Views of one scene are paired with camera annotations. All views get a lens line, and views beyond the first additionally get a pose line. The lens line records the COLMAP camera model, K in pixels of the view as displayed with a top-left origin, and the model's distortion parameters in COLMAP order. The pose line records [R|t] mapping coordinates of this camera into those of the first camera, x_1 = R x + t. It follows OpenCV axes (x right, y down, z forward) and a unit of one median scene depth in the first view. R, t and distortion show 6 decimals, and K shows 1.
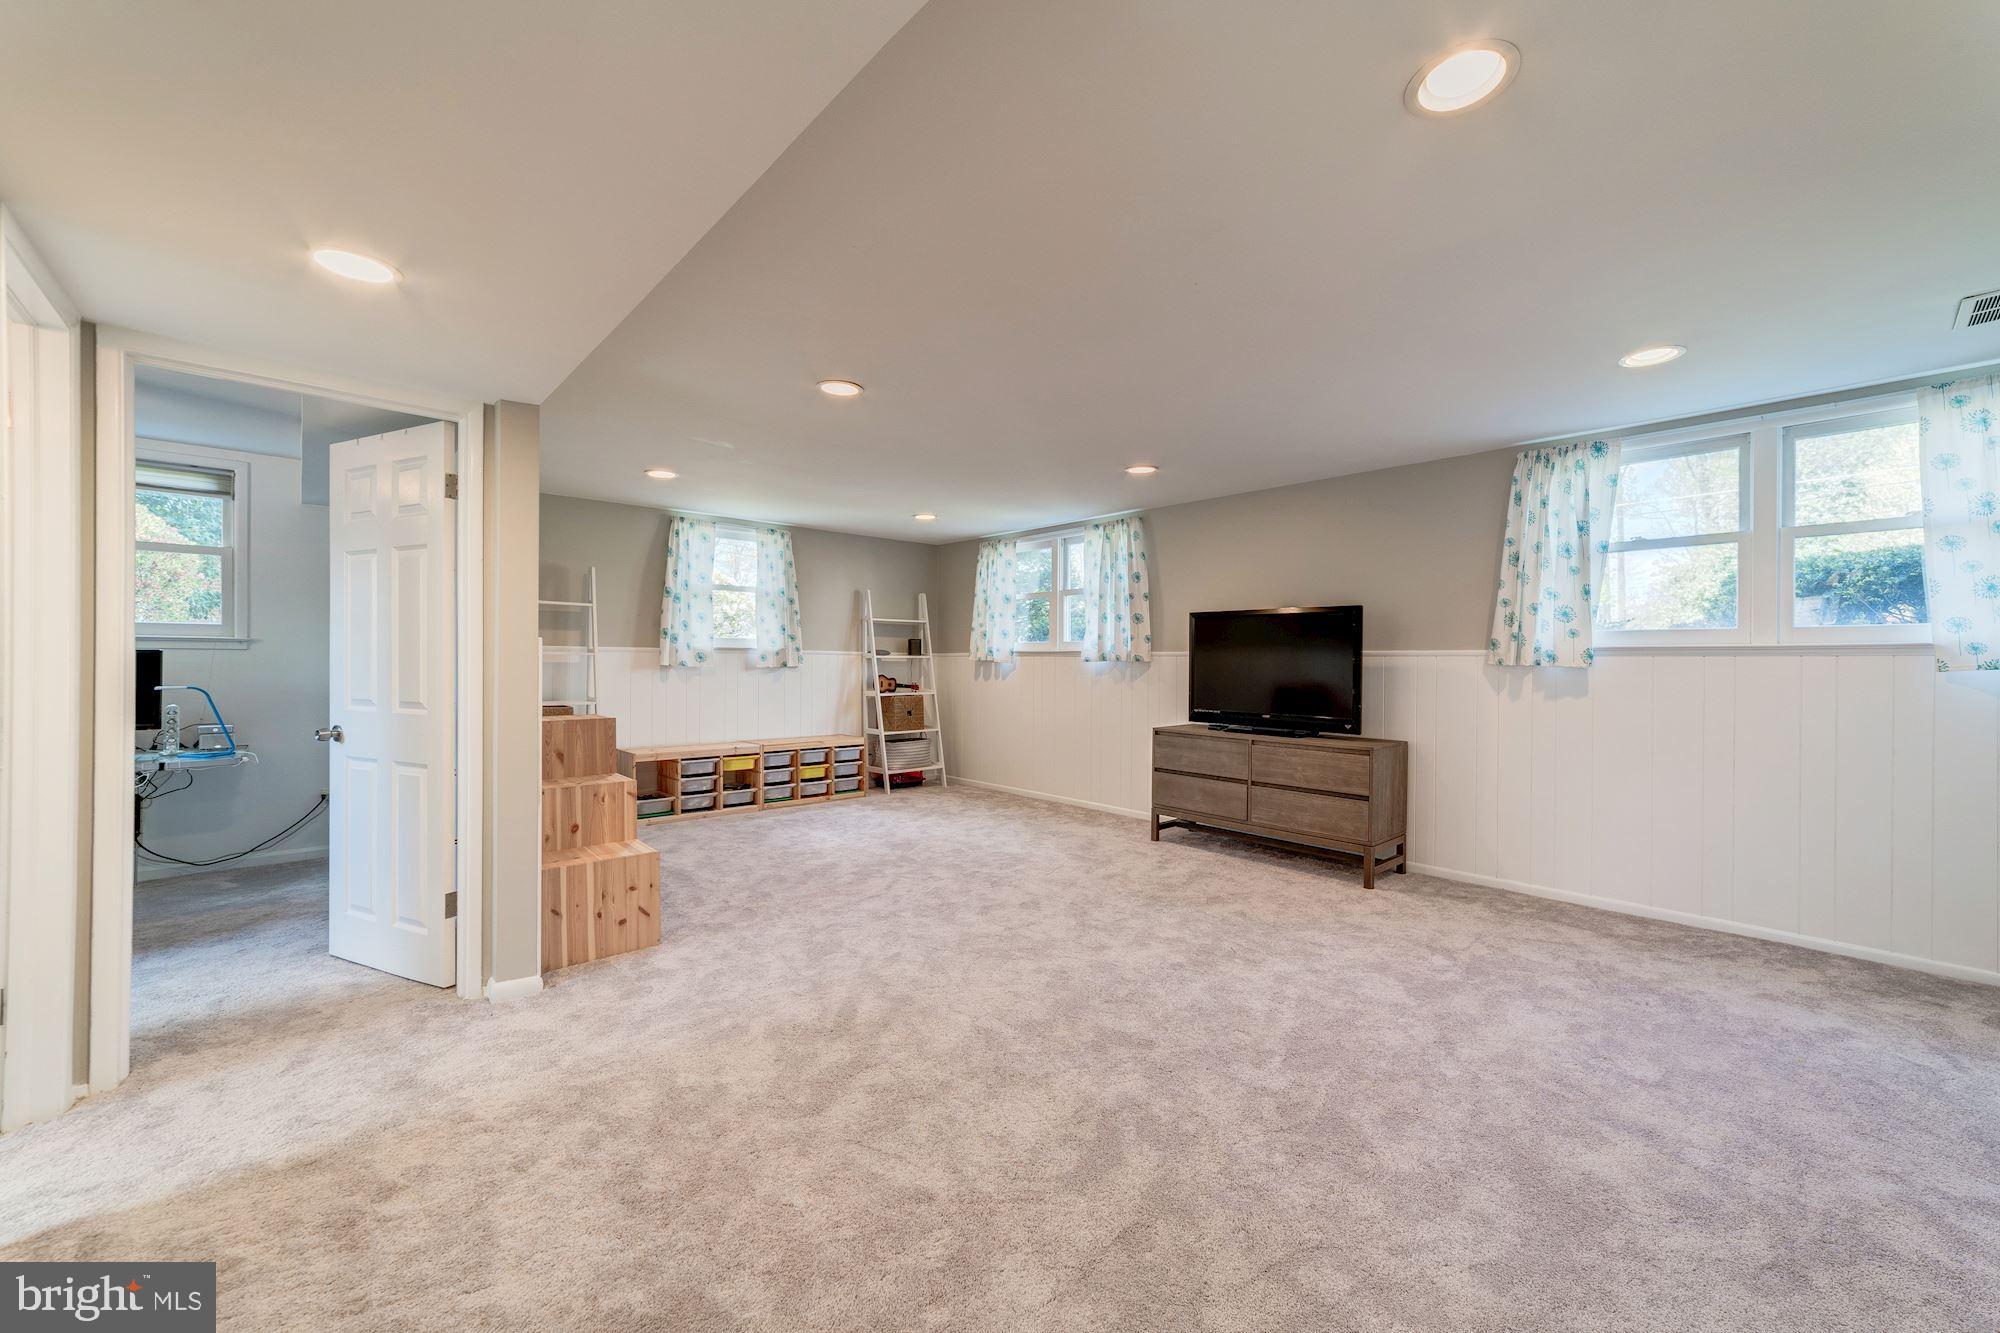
lens RADIAL K [[771.5, 0, 1015.3], [0, 771.5, 665.6], [0, 0, 1]] dist [0.001053, 0.000218]
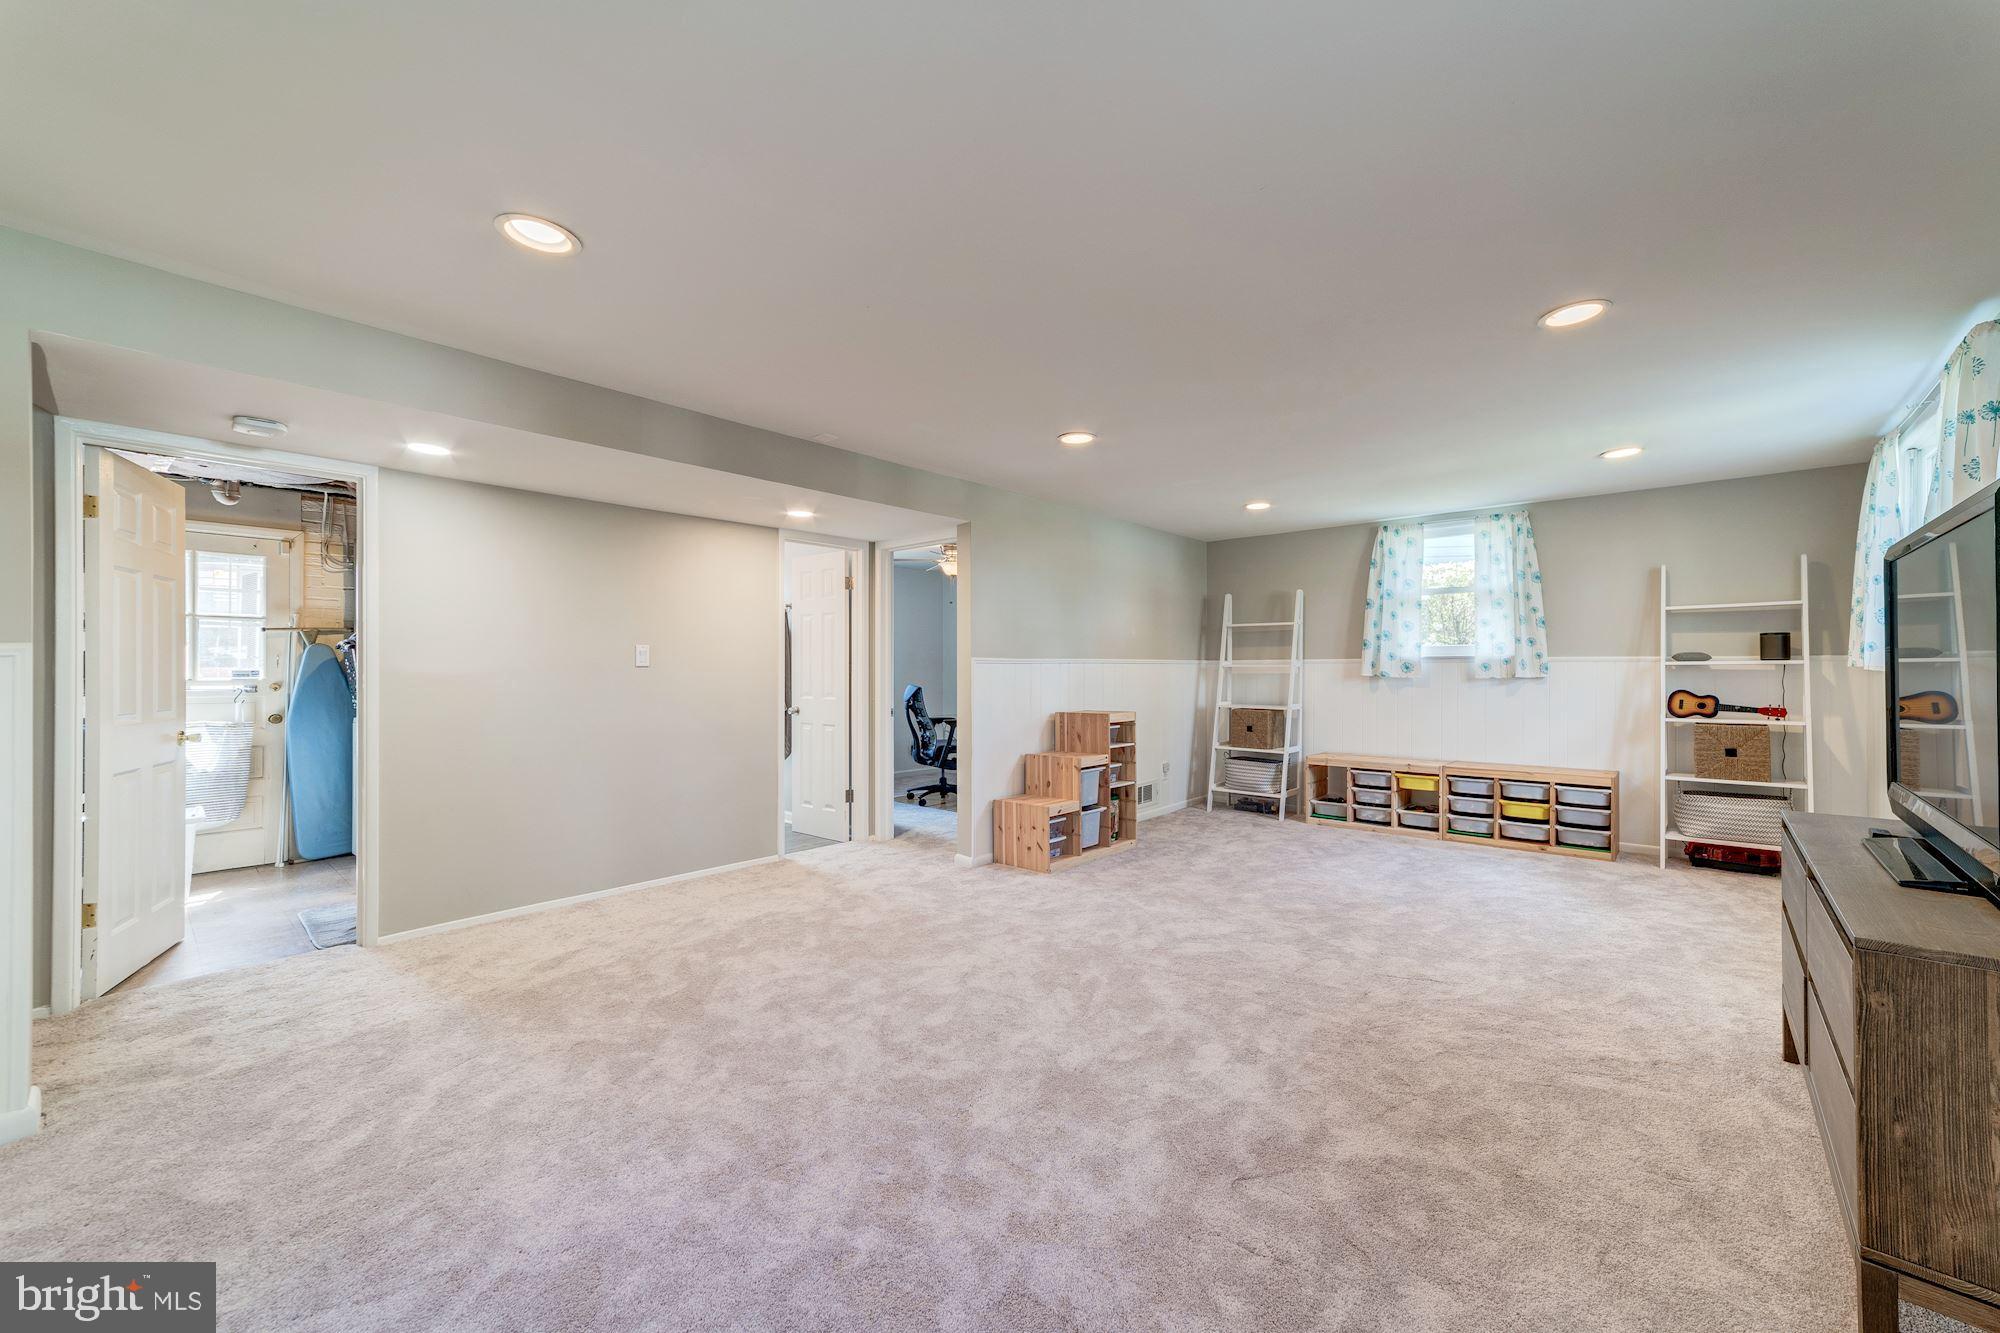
lens RADIAL K [[771.5, 0, 1015.3], [0, 771.5, 665.6], [0, 0, 1]] dist [0.001053, 0.000218]
pose [[0.105621, -0.011845, -0.994336, 0.493783], [-0.000742, 0.999928, -0.011991, -0.001157], [0.994406, 0.002004, 0.105605, 0.414632]]
